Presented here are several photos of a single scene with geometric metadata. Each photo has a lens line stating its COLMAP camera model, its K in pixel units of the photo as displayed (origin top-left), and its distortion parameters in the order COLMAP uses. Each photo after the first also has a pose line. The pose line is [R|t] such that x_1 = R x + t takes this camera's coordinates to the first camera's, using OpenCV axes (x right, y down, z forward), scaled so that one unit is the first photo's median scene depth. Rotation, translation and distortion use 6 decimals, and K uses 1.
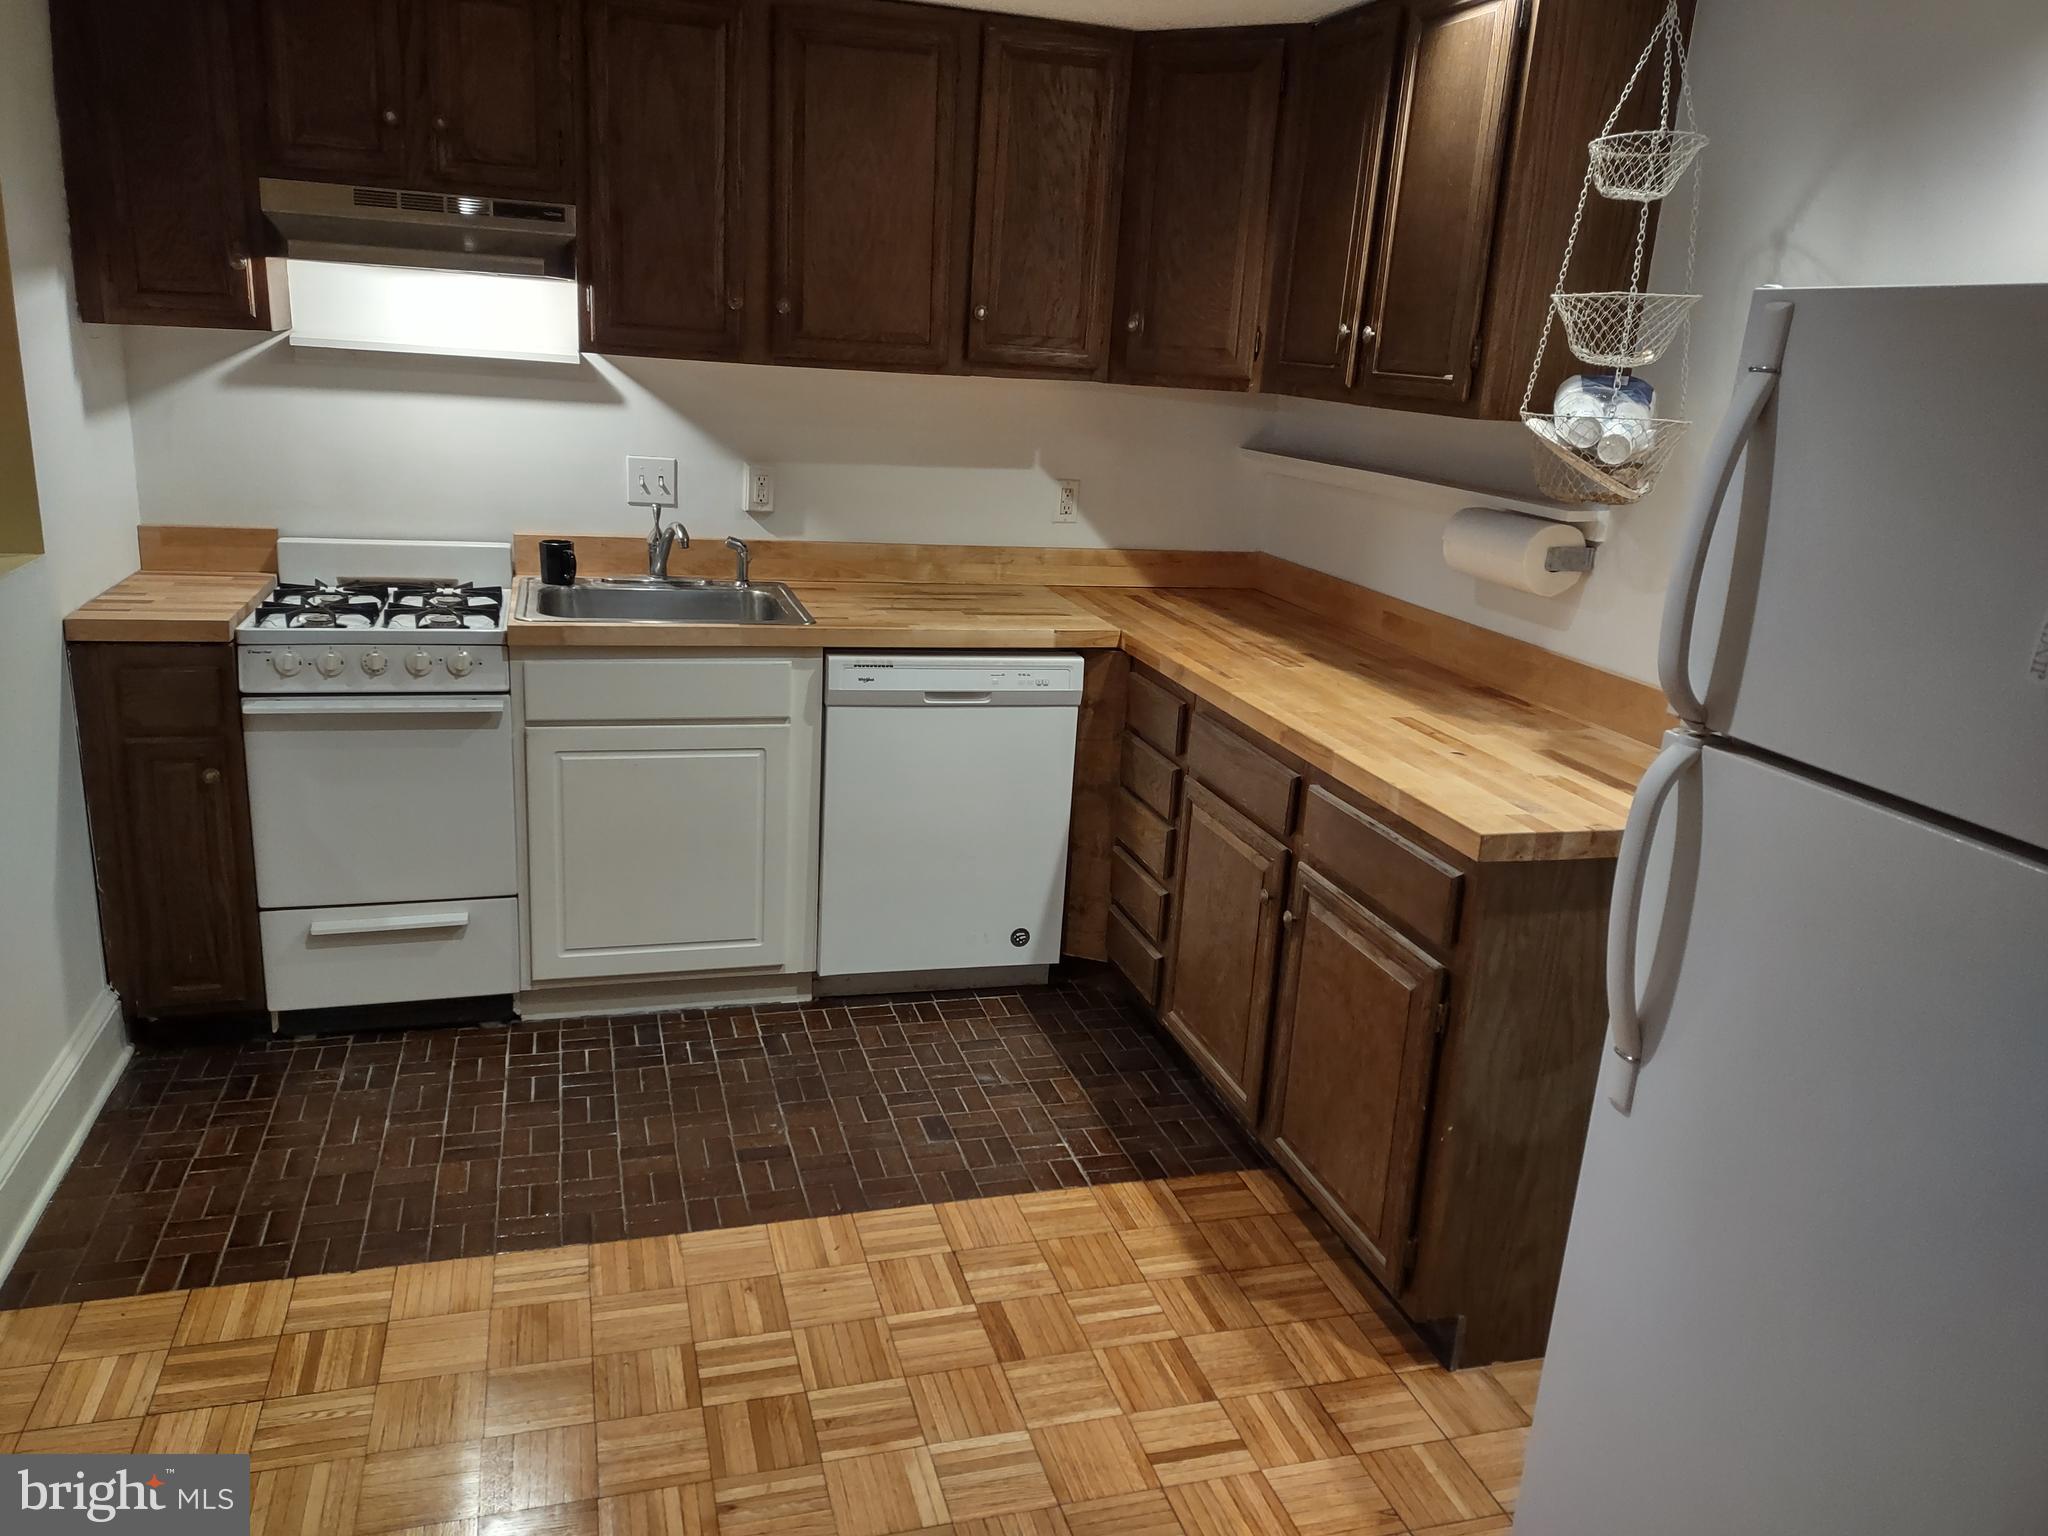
lens RADIAL K [[1529.7, 0, 1053.2], [0, 1529.7, 775.4], [0, 0, 1]] dist [0.065351, -0.066090]
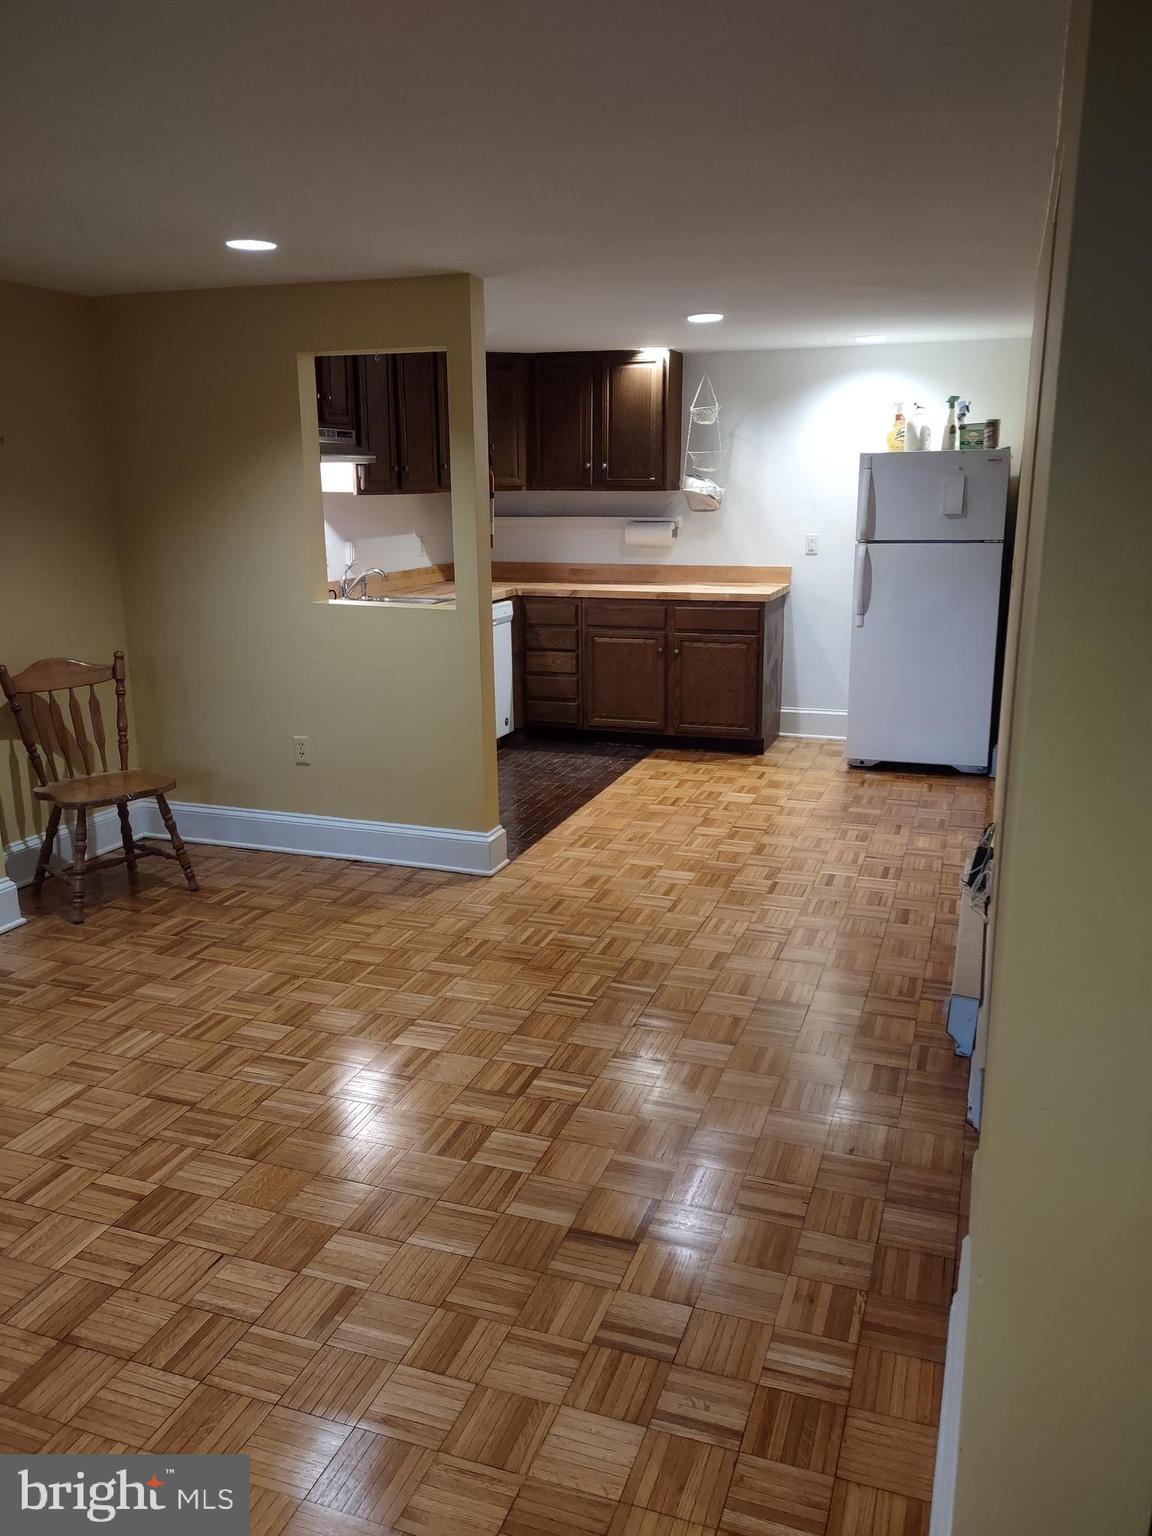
lens RADIAL K [[1147.3, 0, 584.1], [0, 1147.3, 776.1], [0, 0, 1]] dist [0.065351, -0.066090]
pose [[0.595524, -0.265453, 0.758212, -1.545110], [0.263321, 0.956186, 0.127945, -0.012193], [-0.758956, 0.123459, 0.639331, -0.282858]]
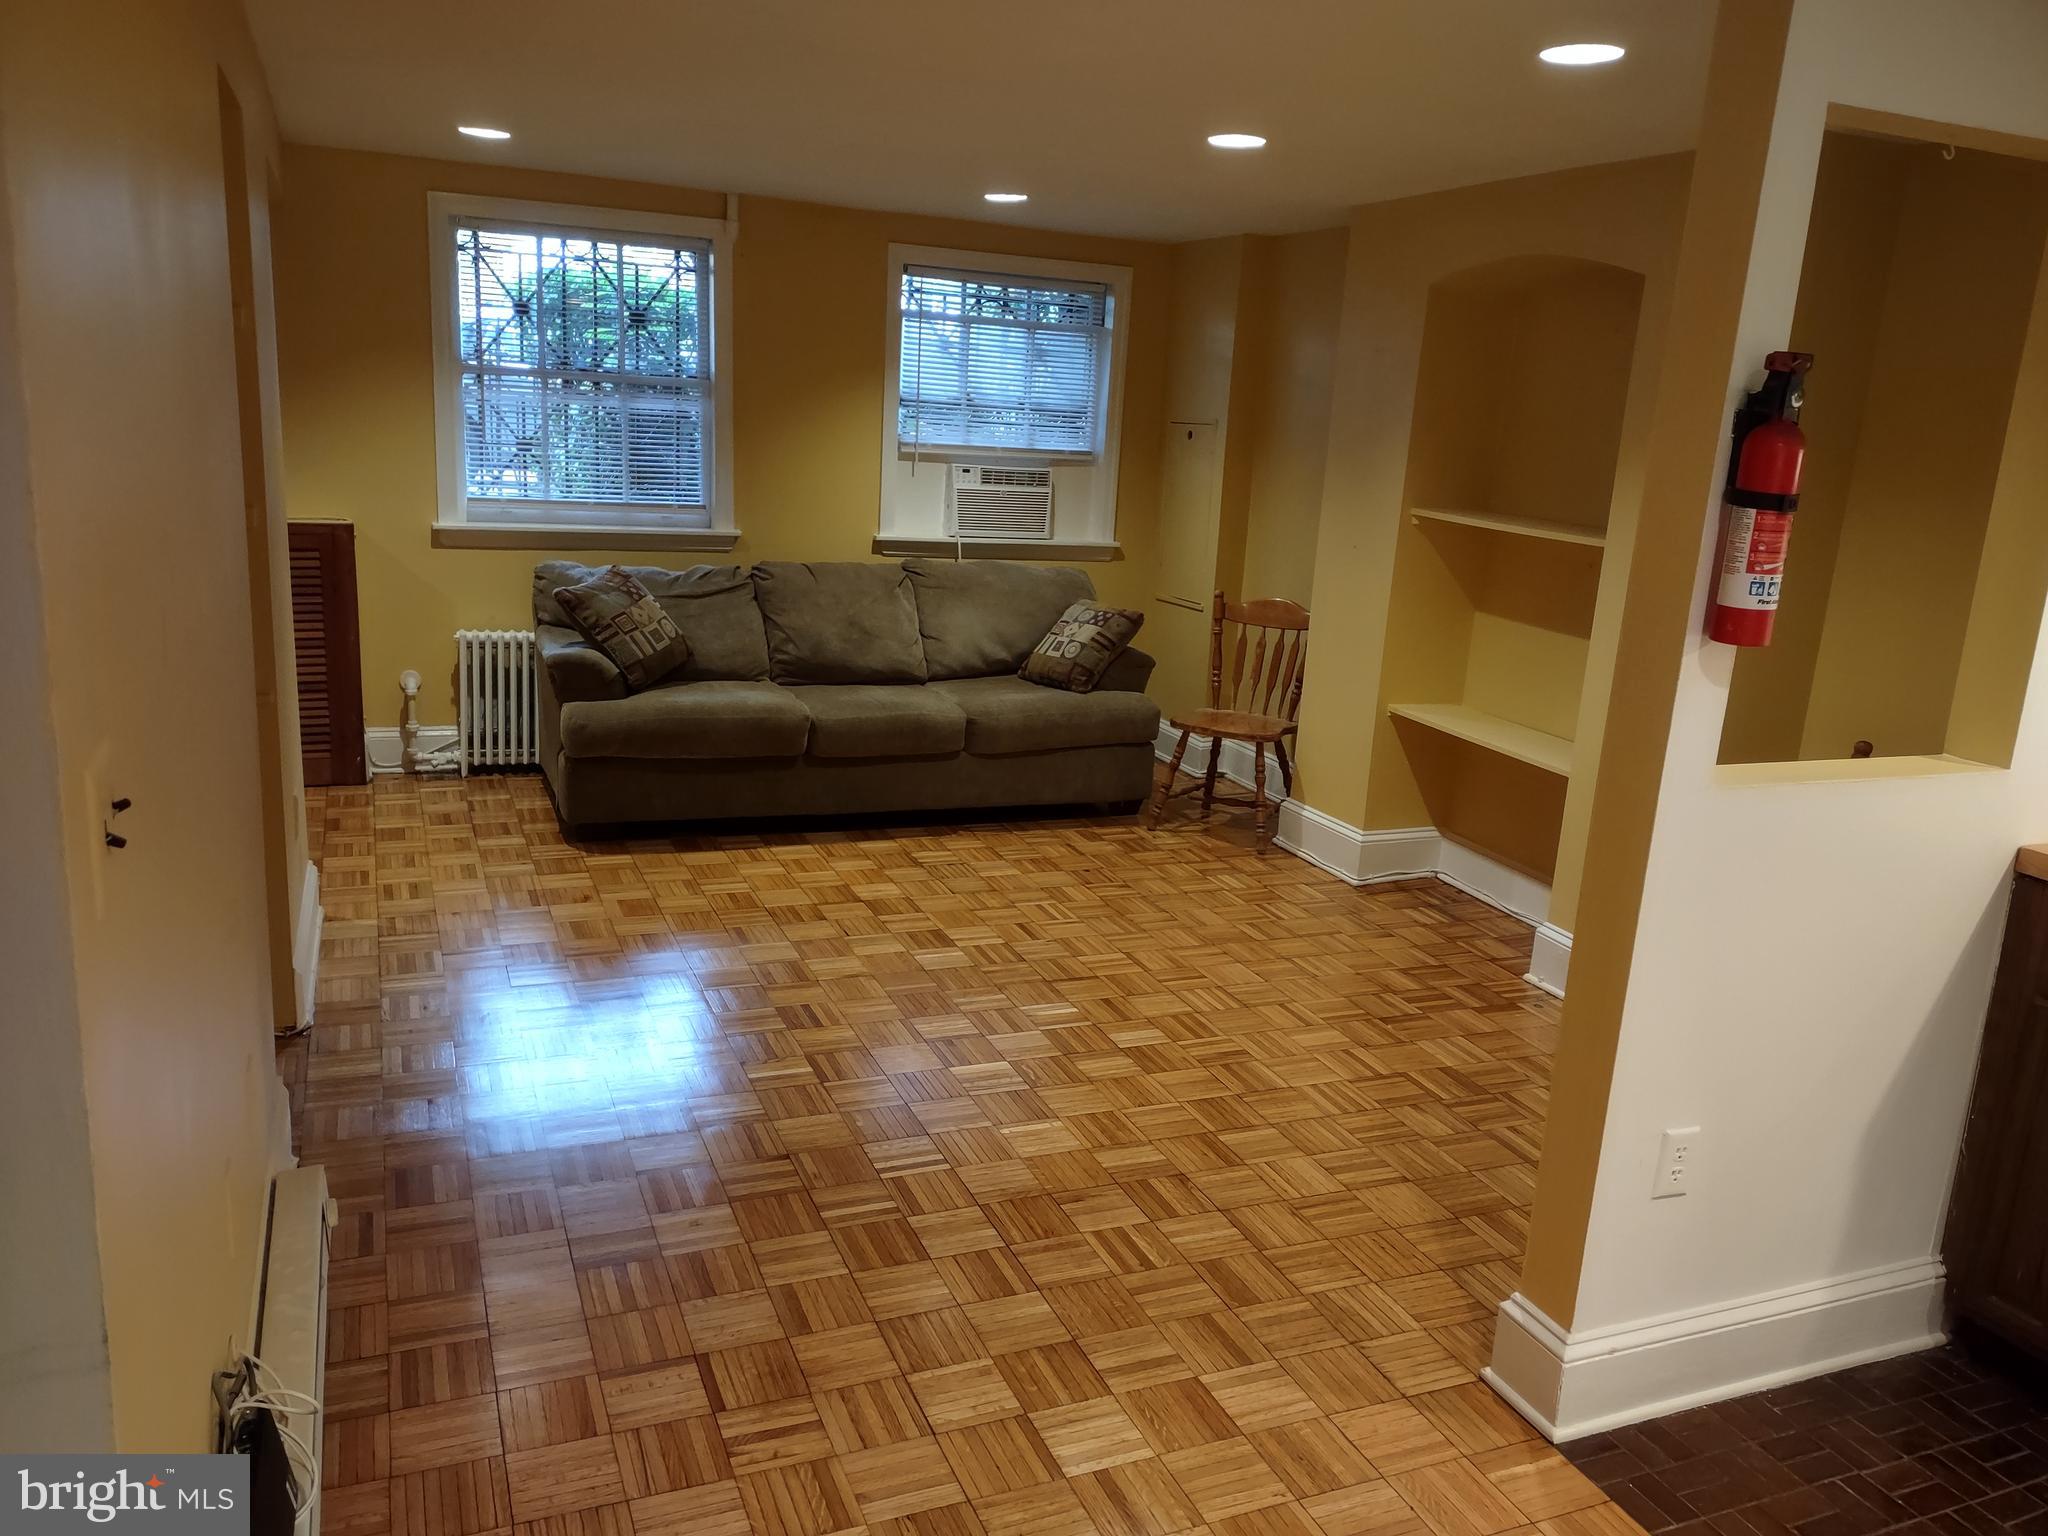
lens RADIAL K [[1529.7, 0, 1020.1], [0, 1529.7, 772.1], [0, 0, 1]] dist [0.065351, -0.066090]
pose [[0.098418, 0.175239, -0.979594, 0.143452], [-0.328112, 0.935043, 0.134304, -0.064865], [0.939498, 0.308198, 0.149523, 0.288603]]
